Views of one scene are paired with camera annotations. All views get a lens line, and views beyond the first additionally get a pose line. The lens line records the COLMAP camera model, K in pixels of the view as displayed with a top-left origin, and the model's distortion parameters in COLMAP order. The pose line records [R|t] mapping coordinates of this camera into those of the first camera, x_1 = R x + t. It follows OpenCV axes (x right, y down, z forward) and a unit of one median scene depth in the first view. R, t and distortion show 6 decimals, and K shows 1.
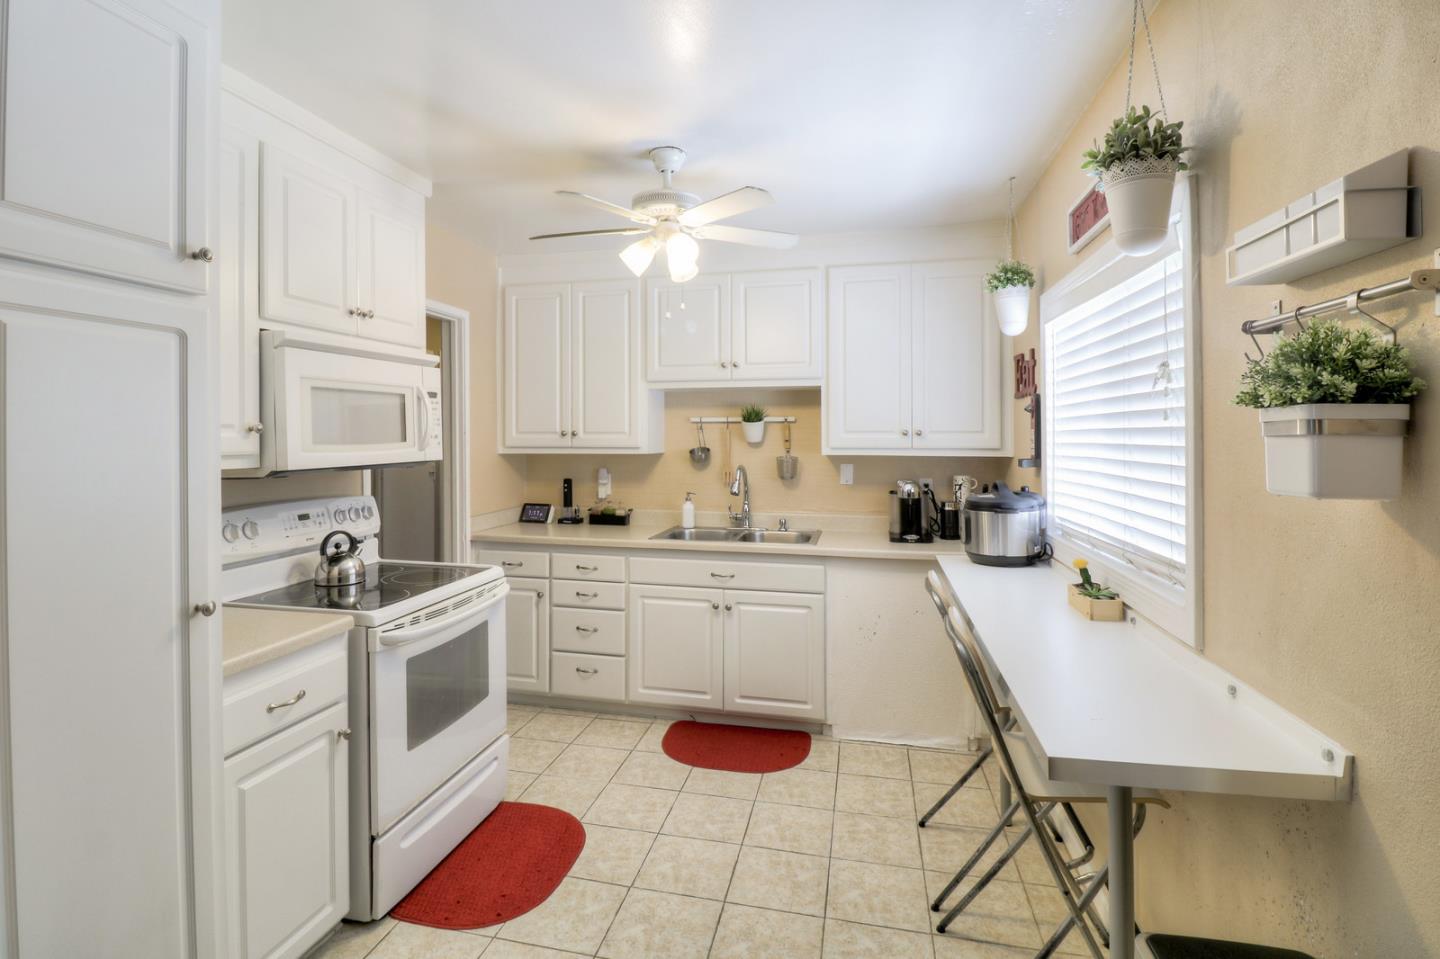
lens RADIAL K [[680.8, 0, 701.9], [0, 680.8, 438.2], [0, 0, 1]] dist [-0.001361, -0.000232]
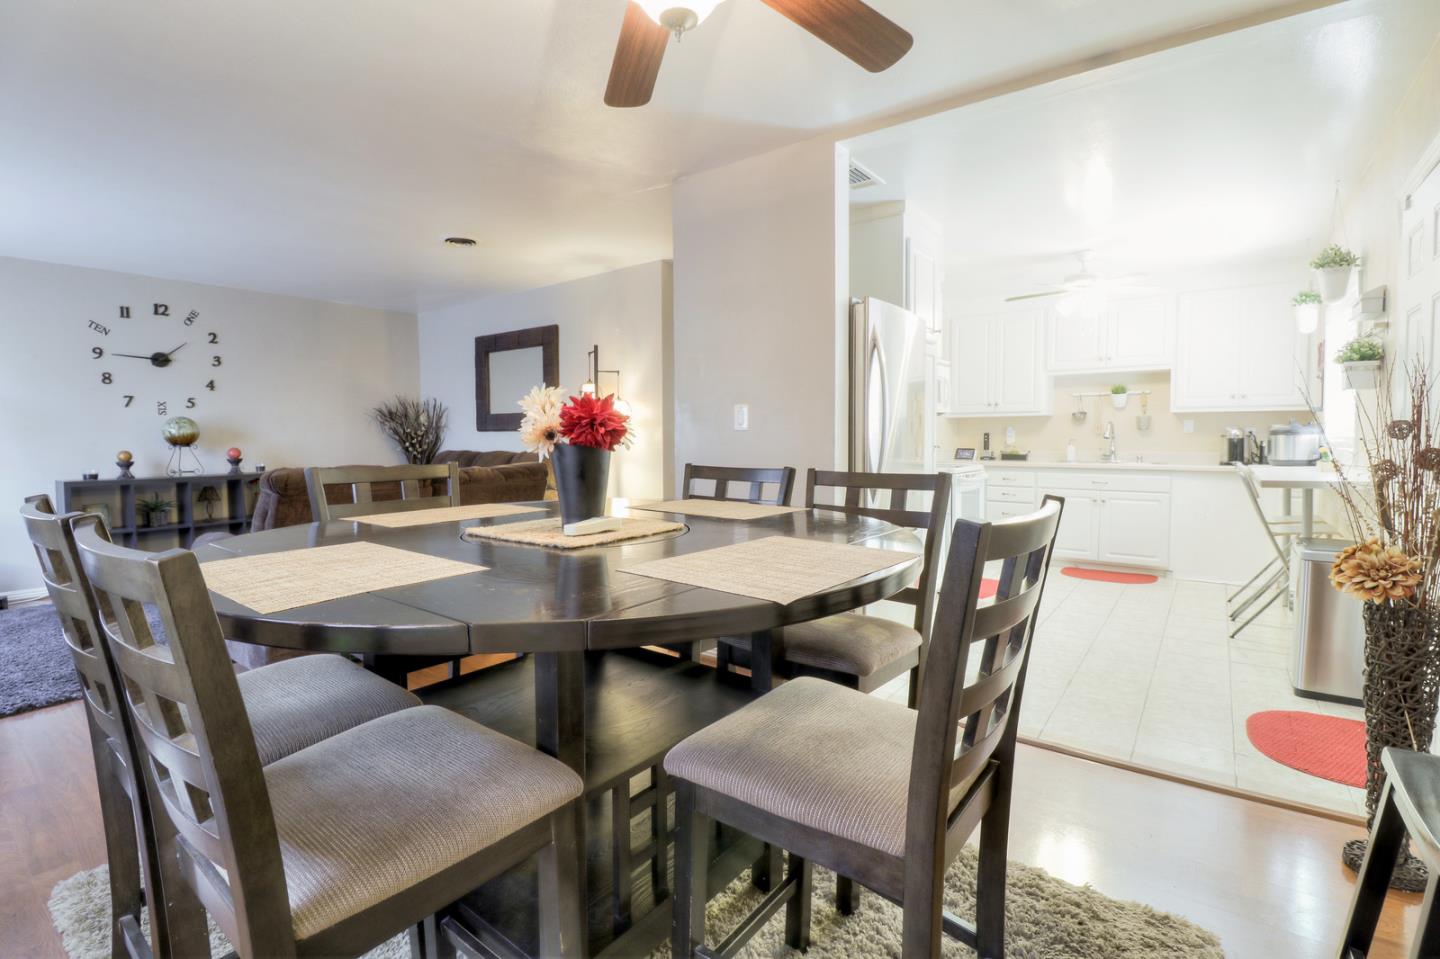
lens RADIAL K [[667.7, 0, 711.7], [0, 667.7, 472.3], [0, 0, 1]] dist [0.000870, -0.014056]
pose [[0.913625, 0.017878, -0.406164, -0.175803], [0.001850, 0.998840, 0.048126, 0.091045], [0.406553, -0.044721, 0.912532, -0.898586]]
